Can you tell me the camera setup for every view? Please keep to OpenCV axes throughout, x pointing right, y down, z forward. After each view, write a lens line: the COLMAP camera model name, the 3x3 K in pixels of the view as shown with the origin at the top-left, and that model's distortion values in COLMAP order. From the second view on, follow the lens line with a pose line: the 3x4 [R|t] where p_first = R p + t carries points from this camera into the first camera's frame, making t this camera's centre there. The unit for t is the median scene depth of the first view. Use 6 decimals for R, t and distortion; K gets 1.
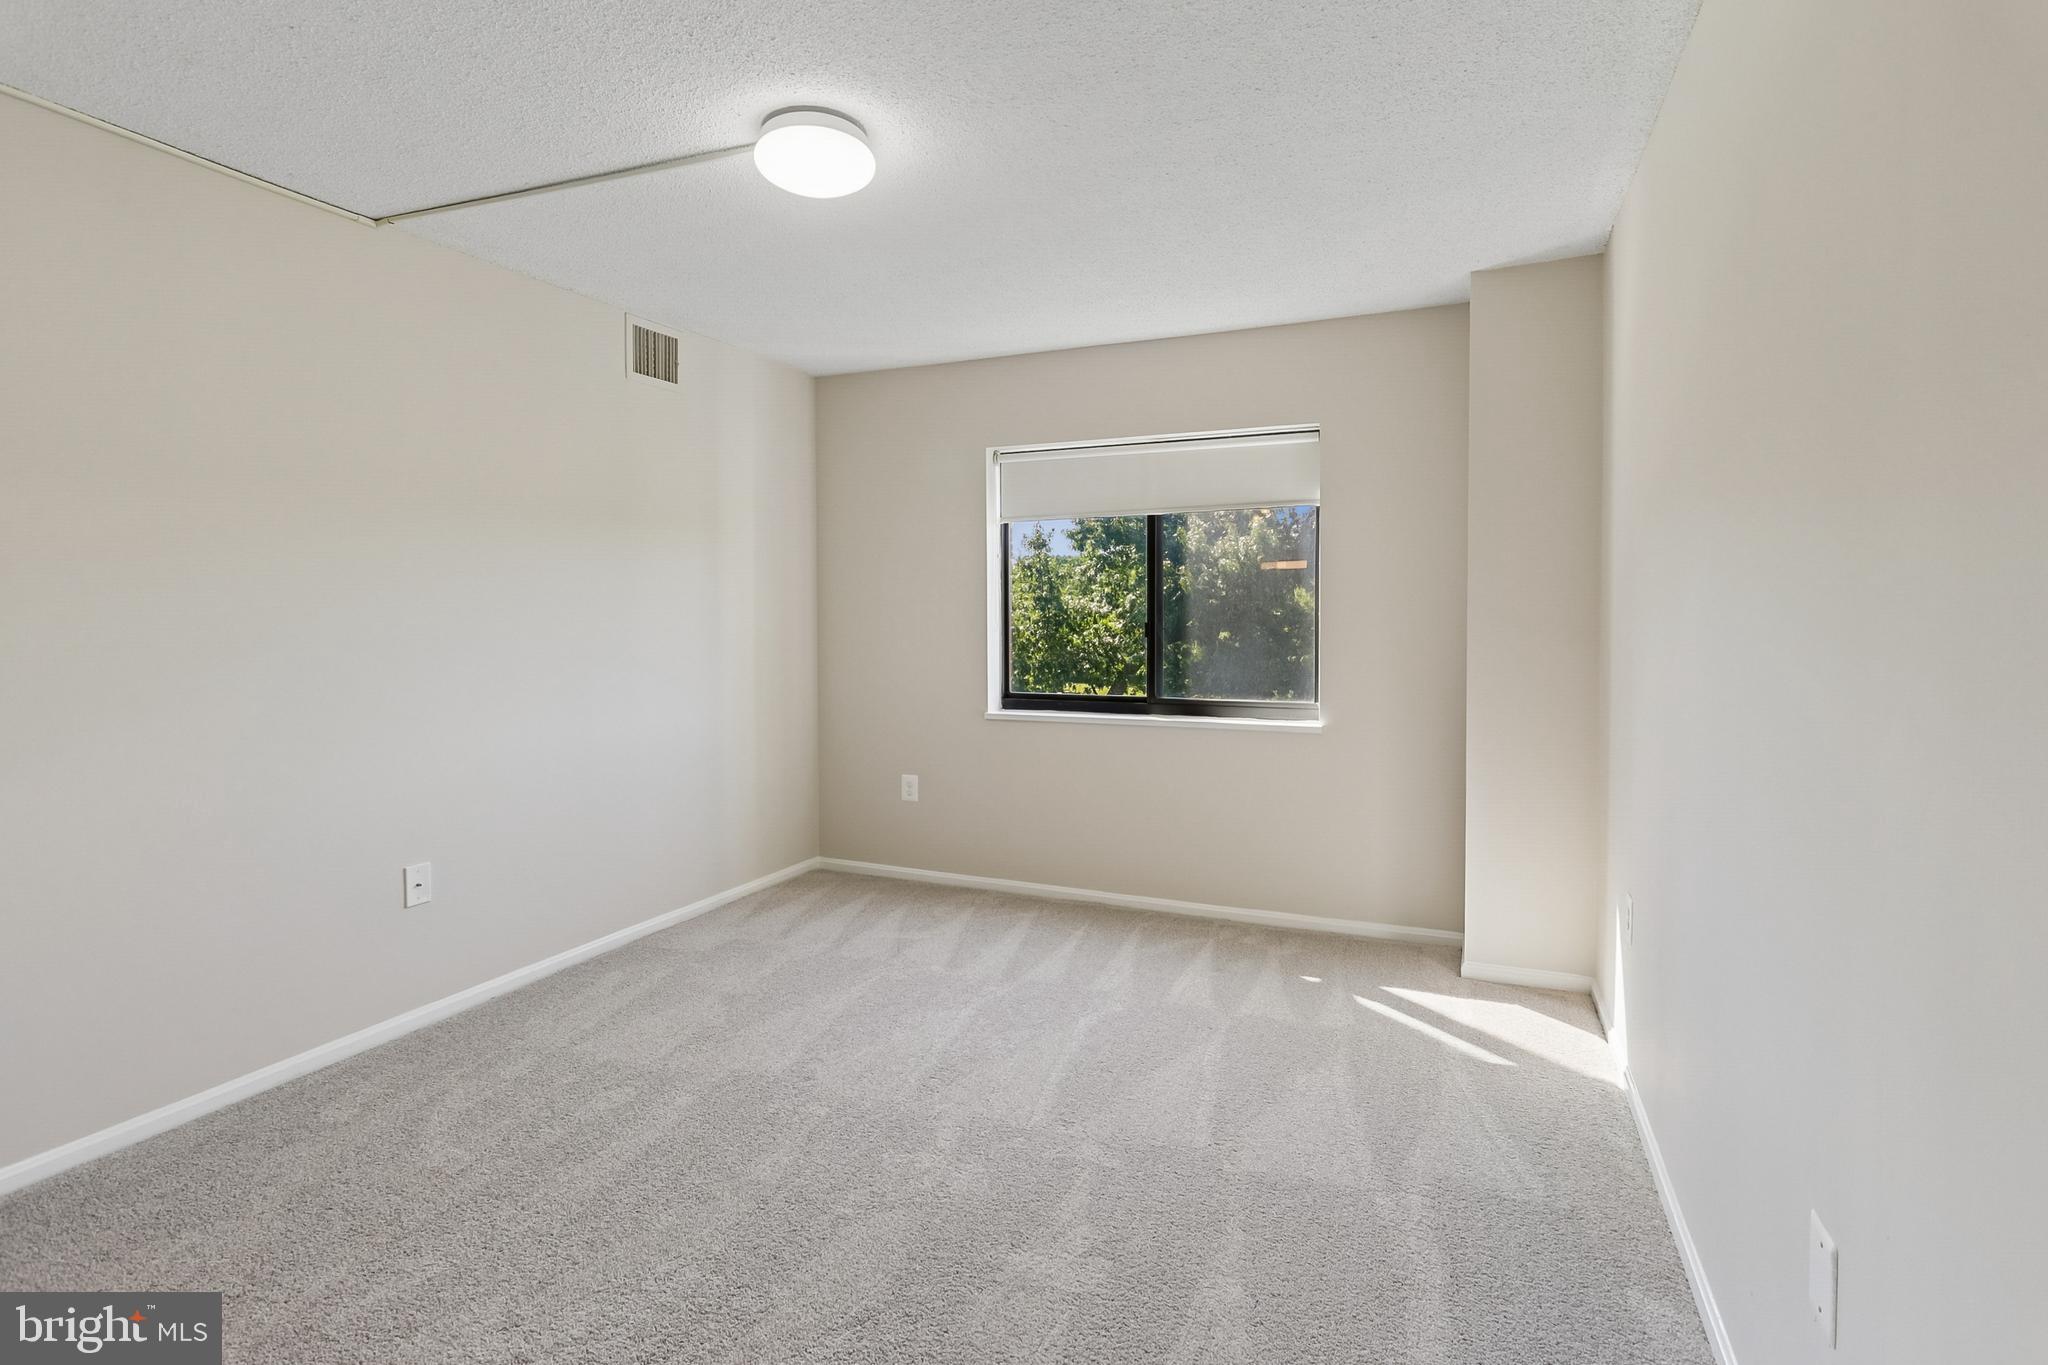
lens RADIAL K [[994.5, 0, 991.1], [0, 994.5, 628.5], [0, 0, 1]] dist [-0.009325, 0.008320]
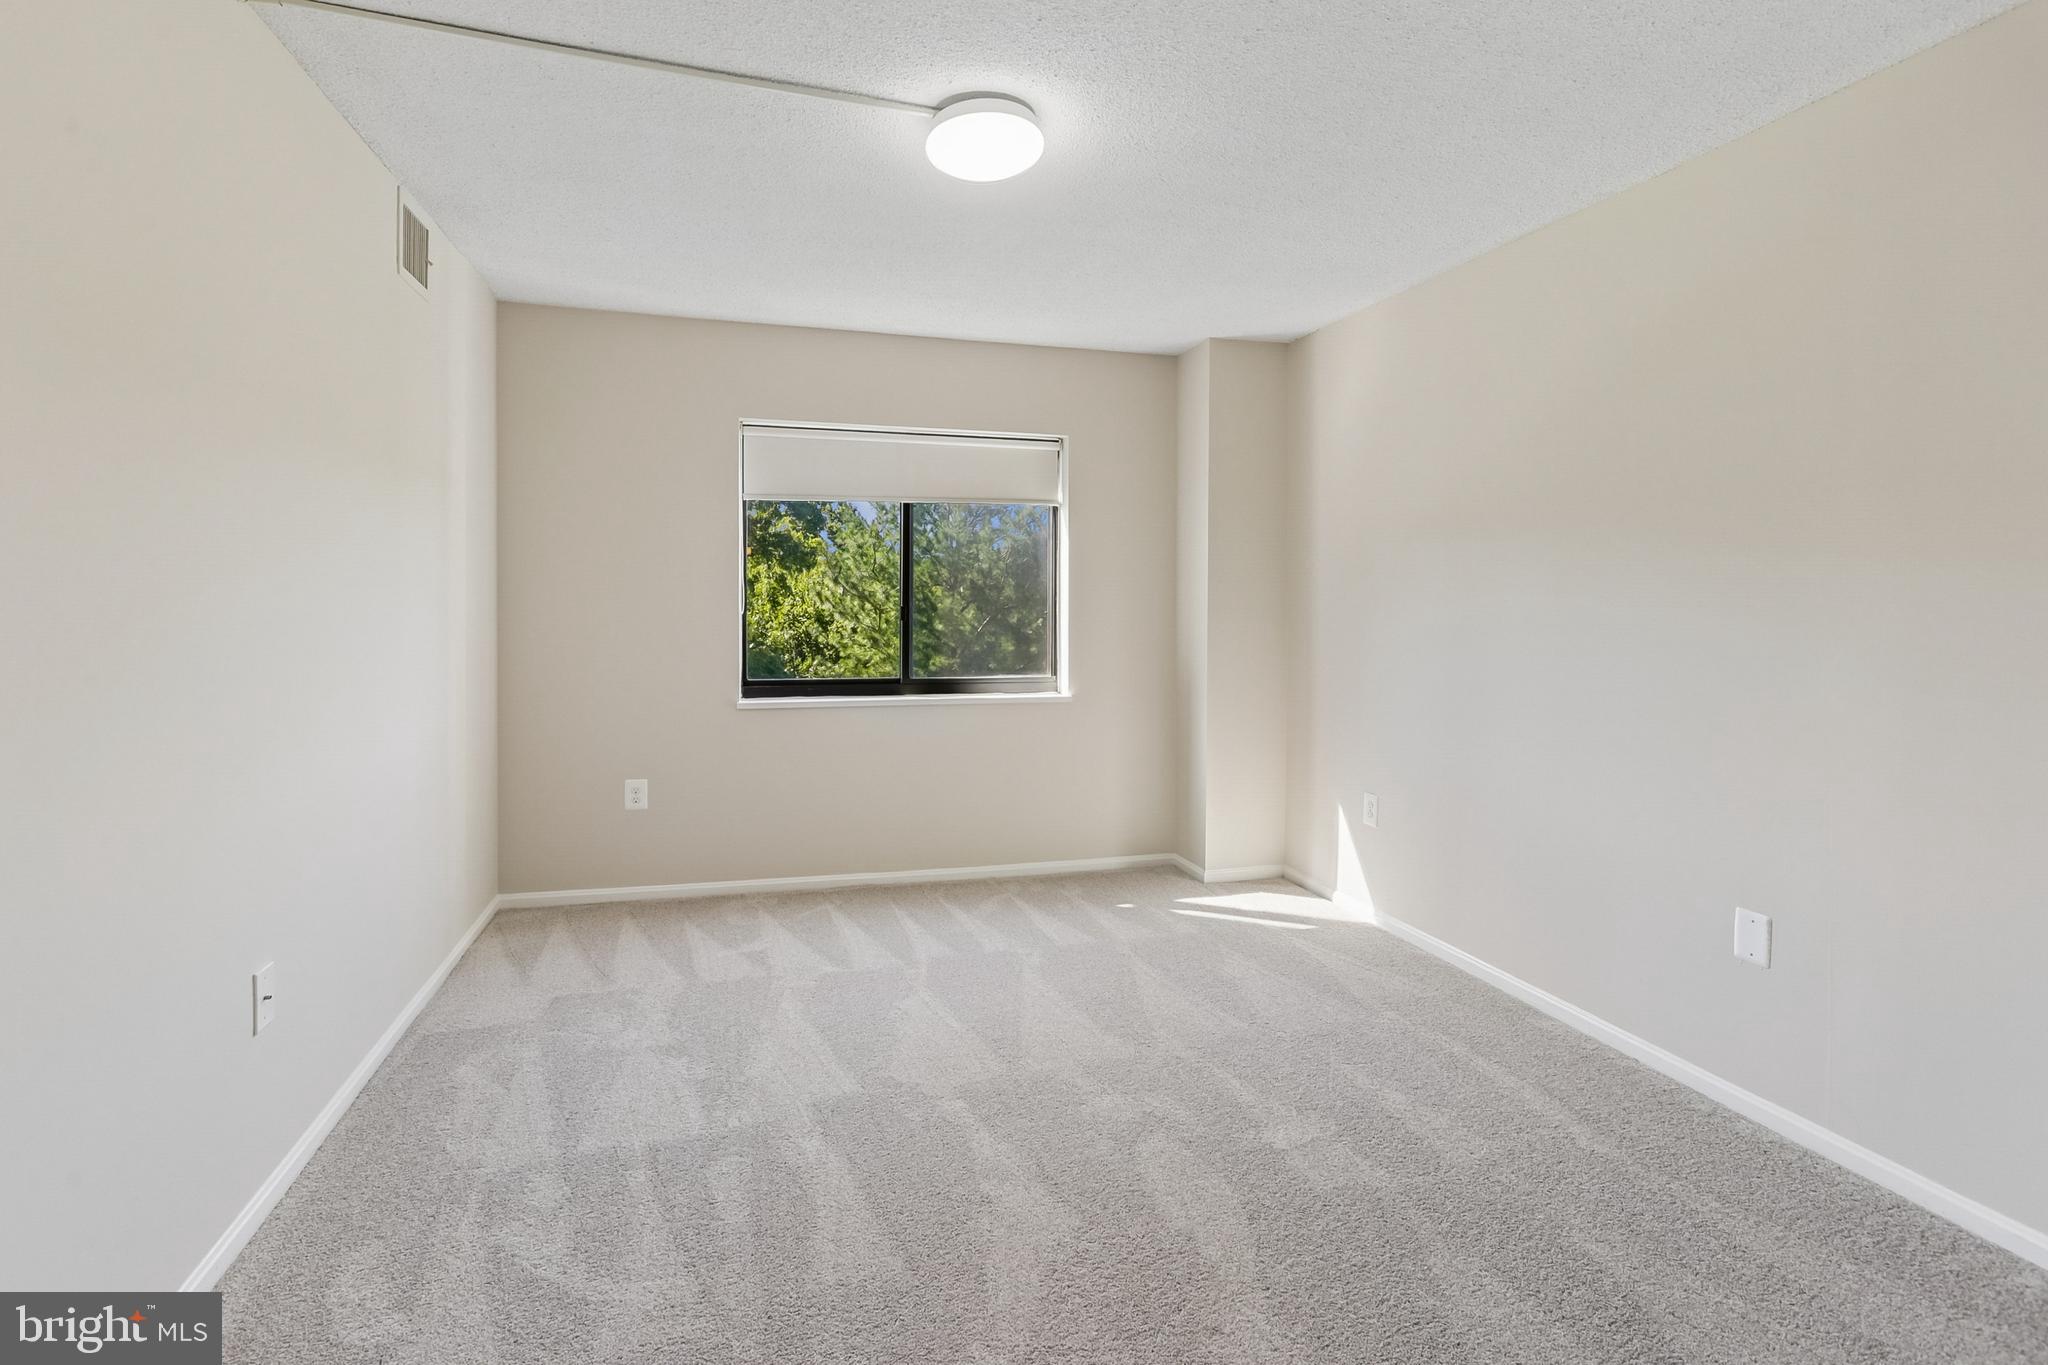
lens RADIAL K [[994.5, 0, 1084.0], [0, 994.5, 594.6], [0, 0, 1]] dist [-0.009325, 0.008320]
pose [[0.764777, 0.012539, 0.644173, -0.437841], [-0.000256, 0.999816, -0.019158, 0.002471], [-0.644295, 0.014487, 0.764640, 0.102355]]
